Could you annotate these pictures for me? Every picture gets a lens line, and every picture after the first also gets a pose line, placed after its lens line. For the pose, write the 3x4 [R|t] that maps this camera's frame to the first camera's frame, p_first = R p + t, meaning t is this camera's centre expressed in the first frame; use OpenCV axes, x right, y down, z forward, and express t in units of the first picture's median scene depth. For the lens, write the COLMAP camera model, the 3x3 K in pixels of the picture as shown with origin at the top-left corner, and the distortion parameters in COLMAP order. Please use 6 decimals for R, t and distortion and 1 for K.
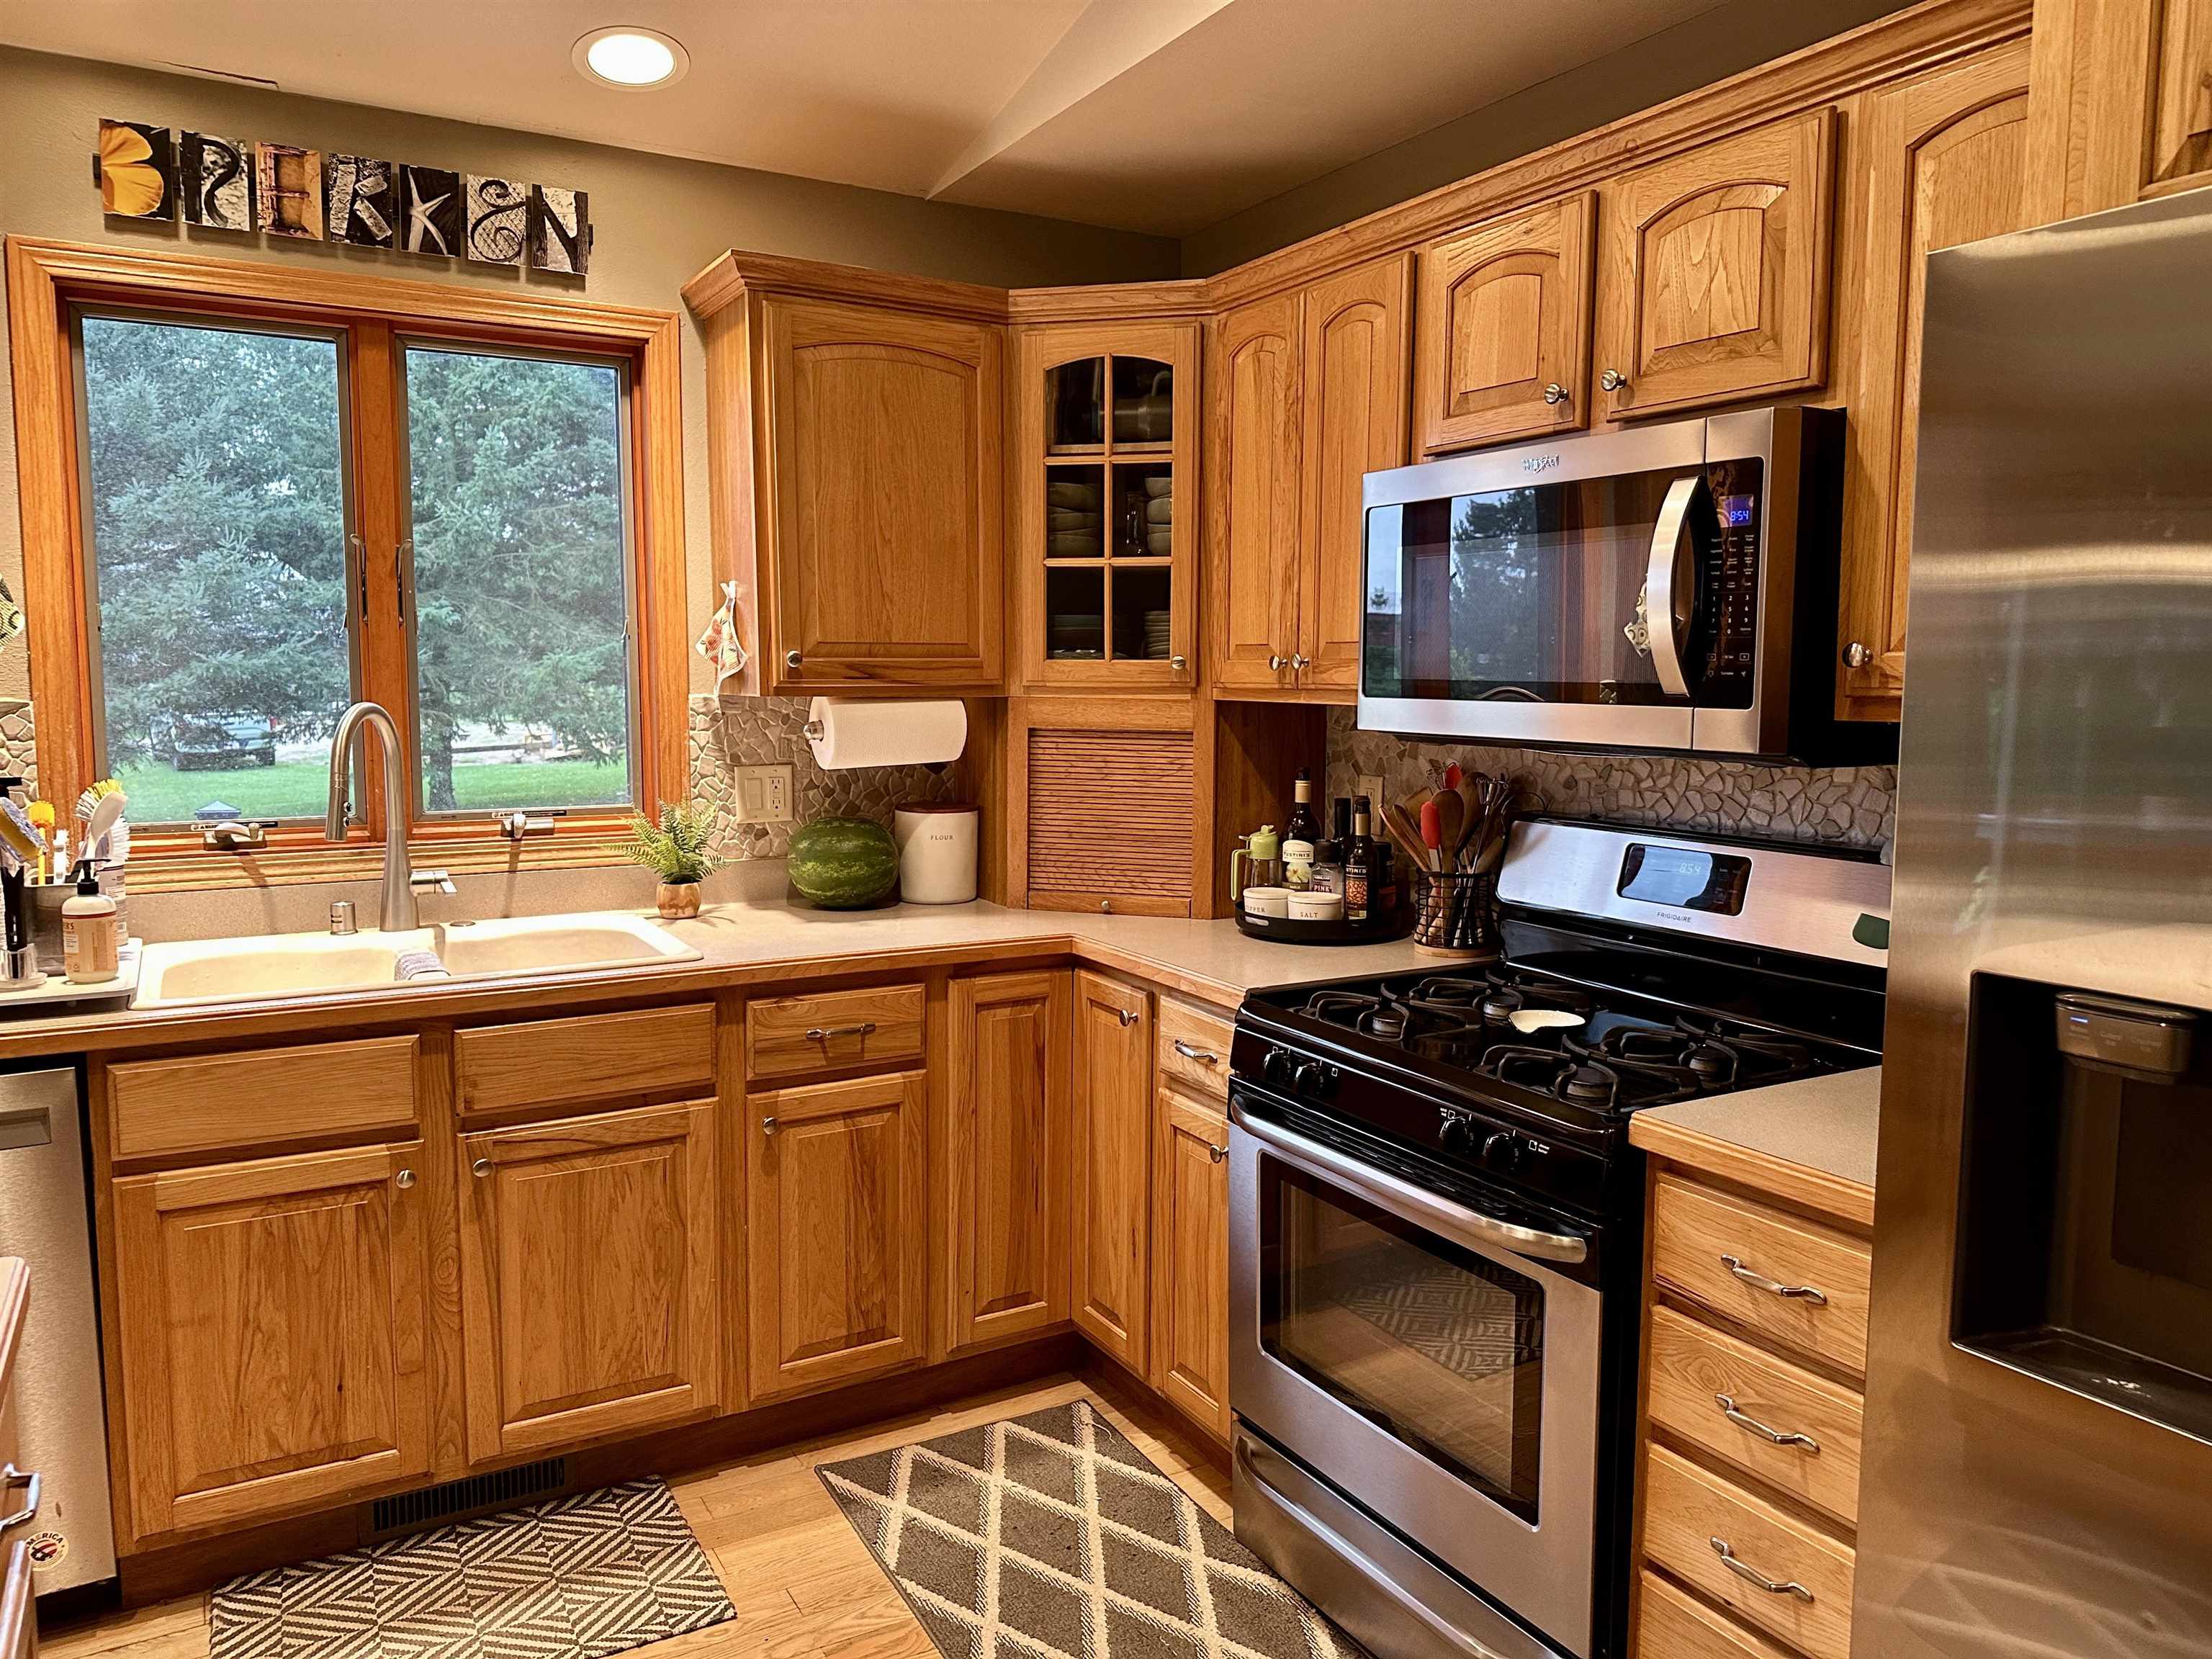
lens RADIAL K [[1539.2, 0, 1109.5], [0, 1539.2, 817.4], [0, 0, 1]] dist [0.093910, -0.104286]
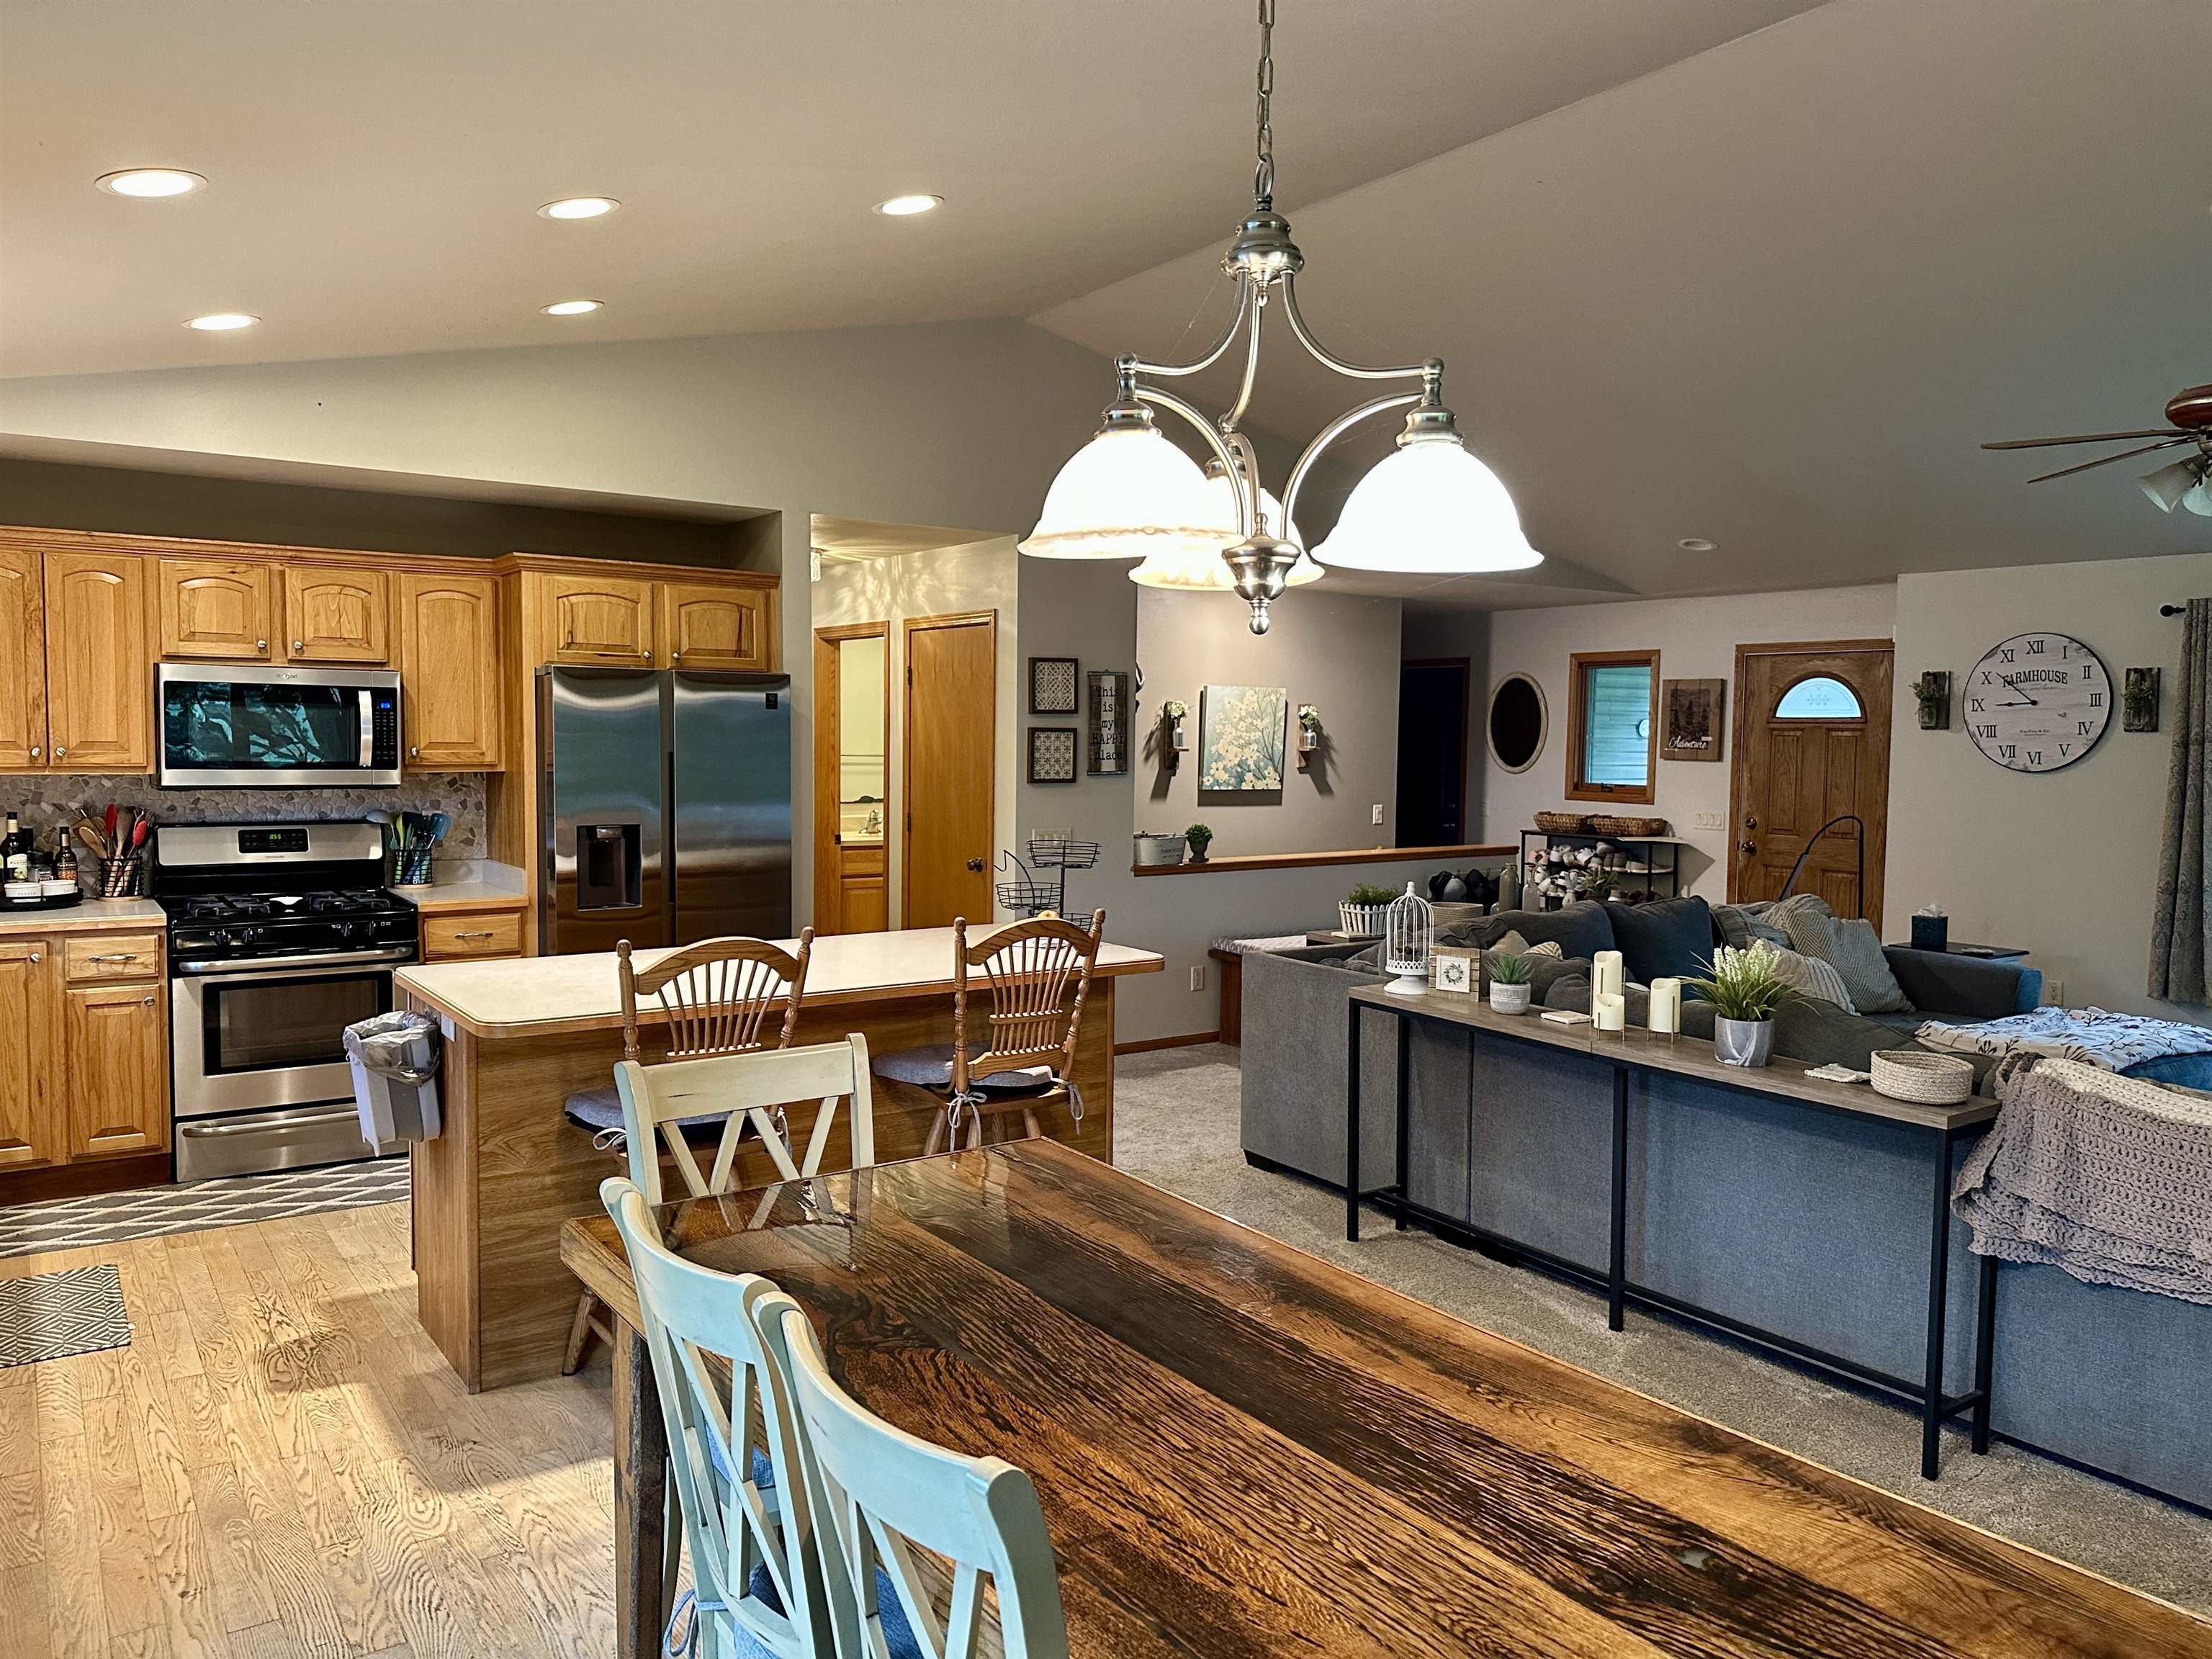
lens RADIAL K [[1539.2, 0, 1109.5], [0, 1539.2, 817.4], [0, 0, 1]] dist [0.093910, -0.104286]
pose [[-0.098715, -0.062897, 0.993126, -1.804104], [0.082632, 0.994036, 0.071168, -0.052221], [-0.991679, 0.089089, -0.092928, -0.050843]]
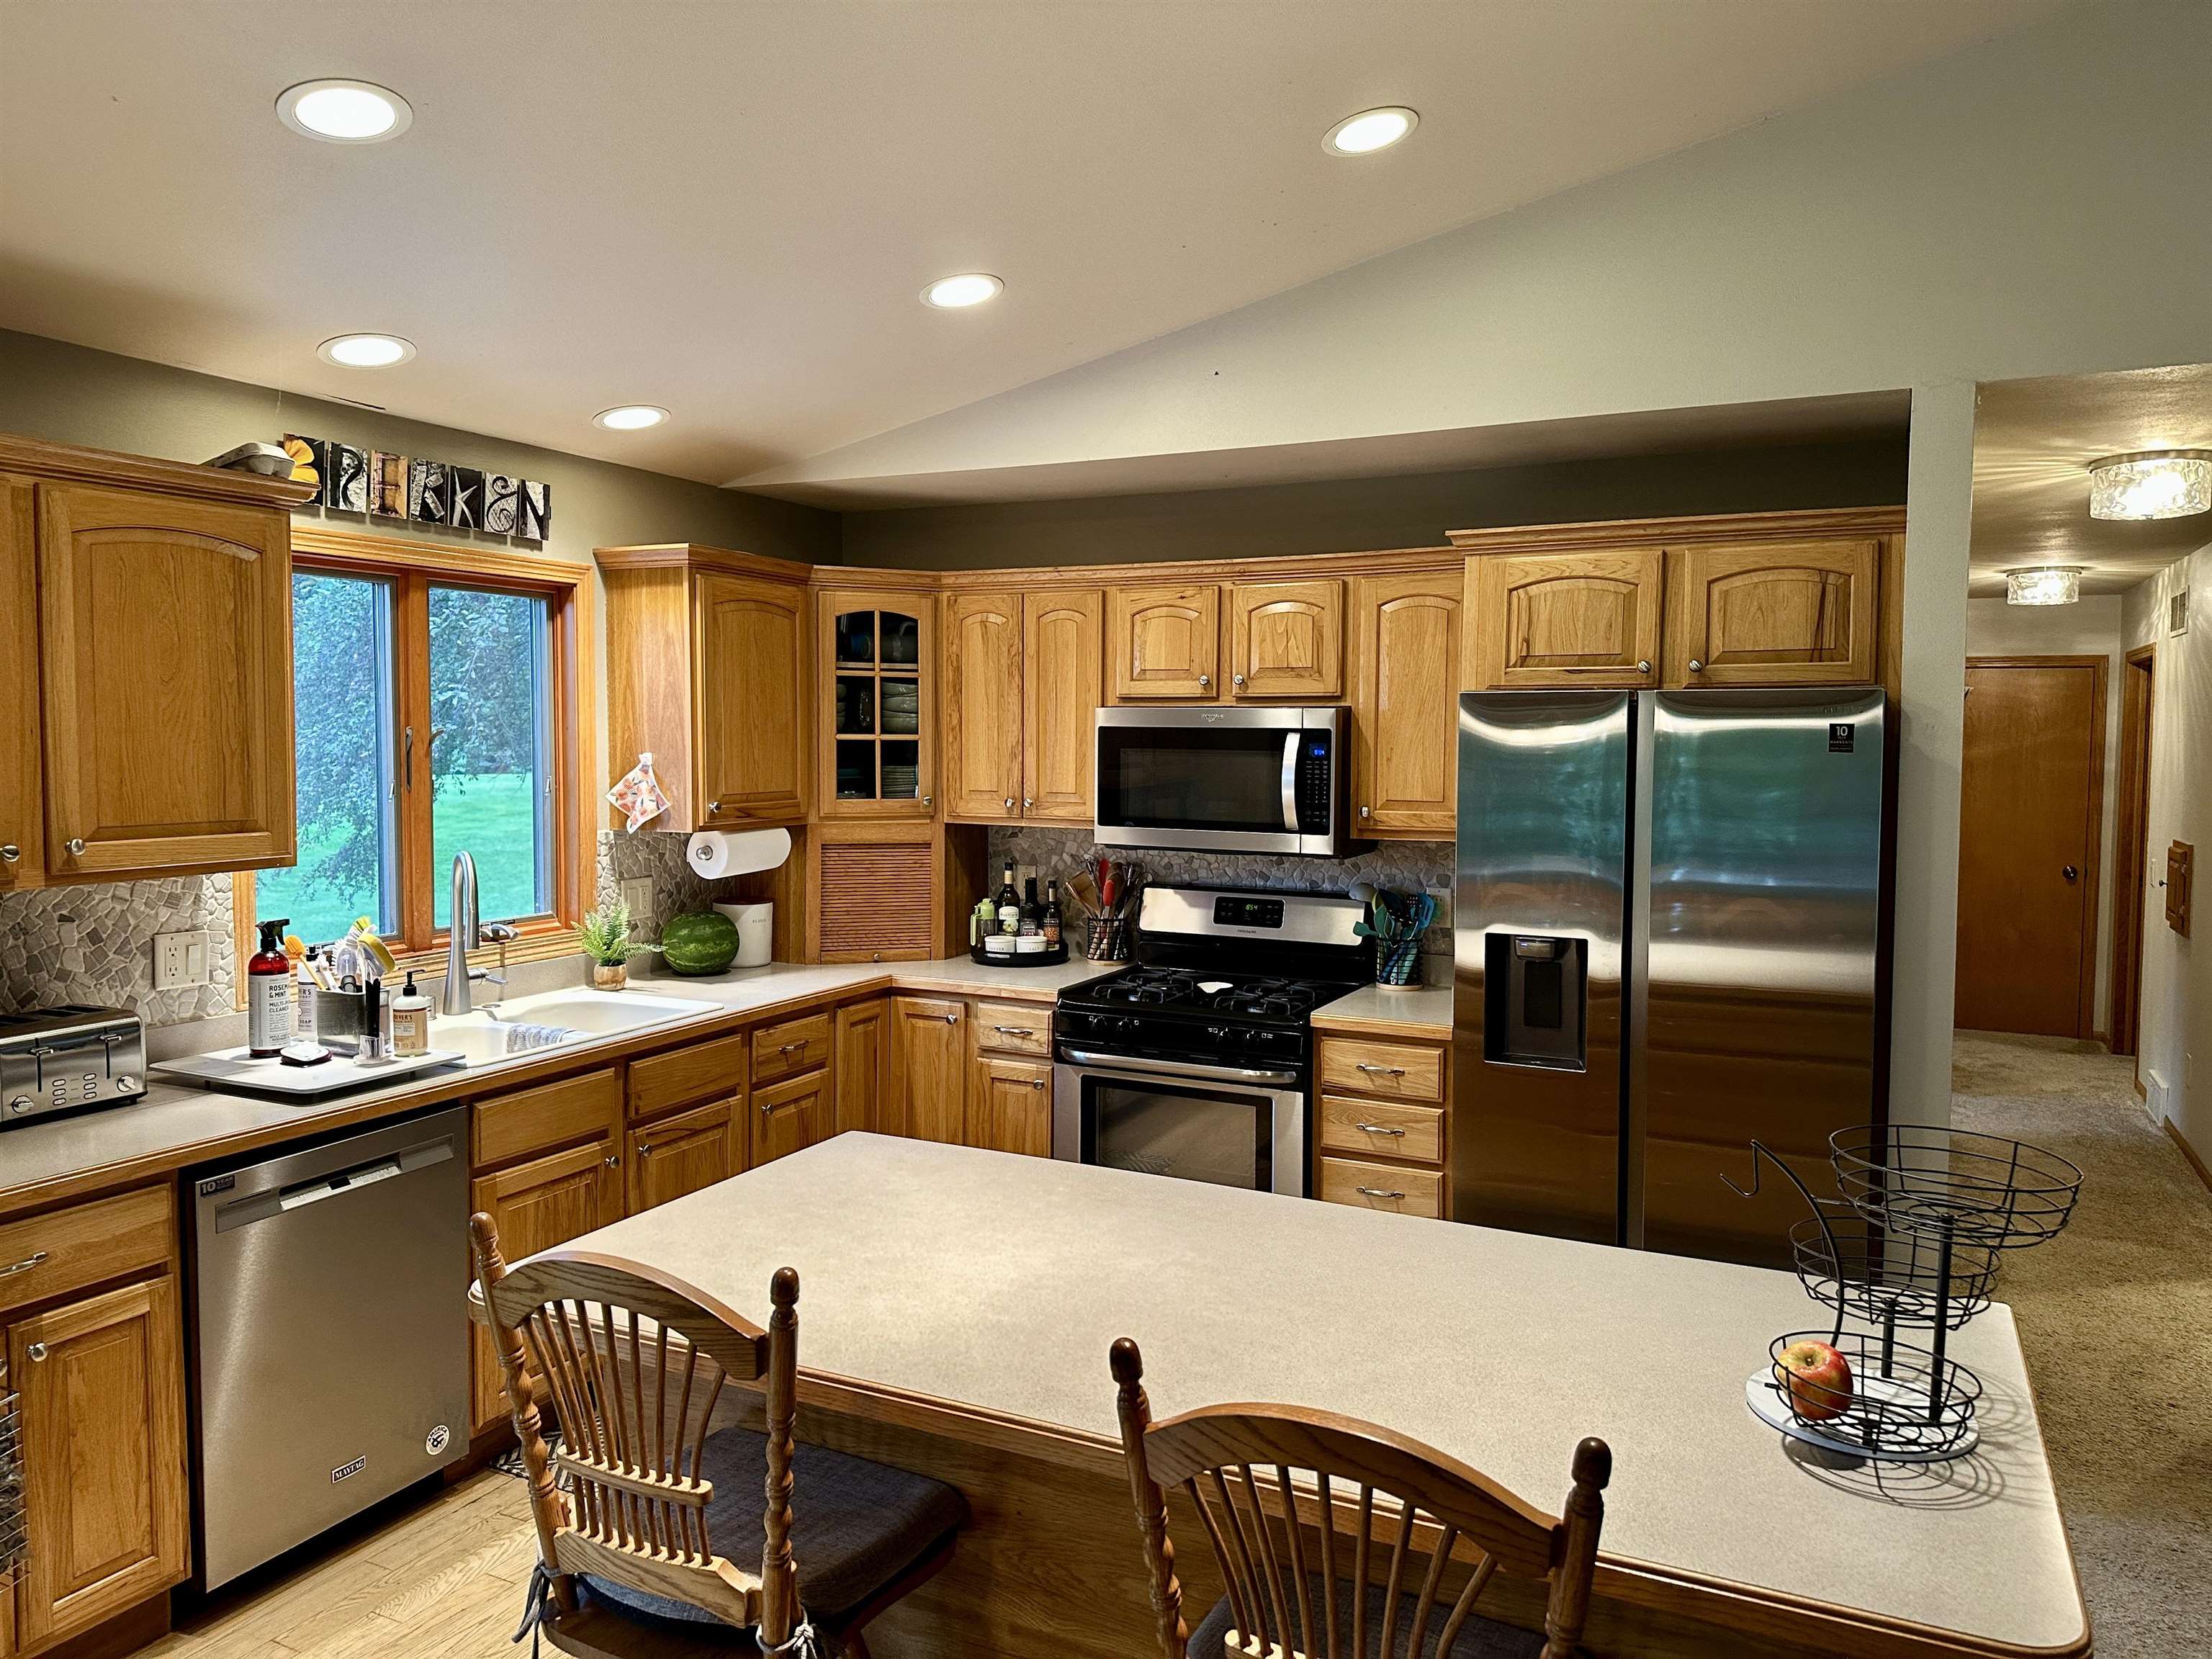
lens RADIAL K [[1539.2, 0, 1109.5], [0, 1539.2, 817.4], [0, 0, 1]] dist [0.093910, -0.104286]
pose [[0.824713, -0.030259, 0.564741, -0.759472], [0.051251, 0.998458, -0.021345, -0.042024], [-0.563225, 0.046547, 0.824992, -0.466576]]
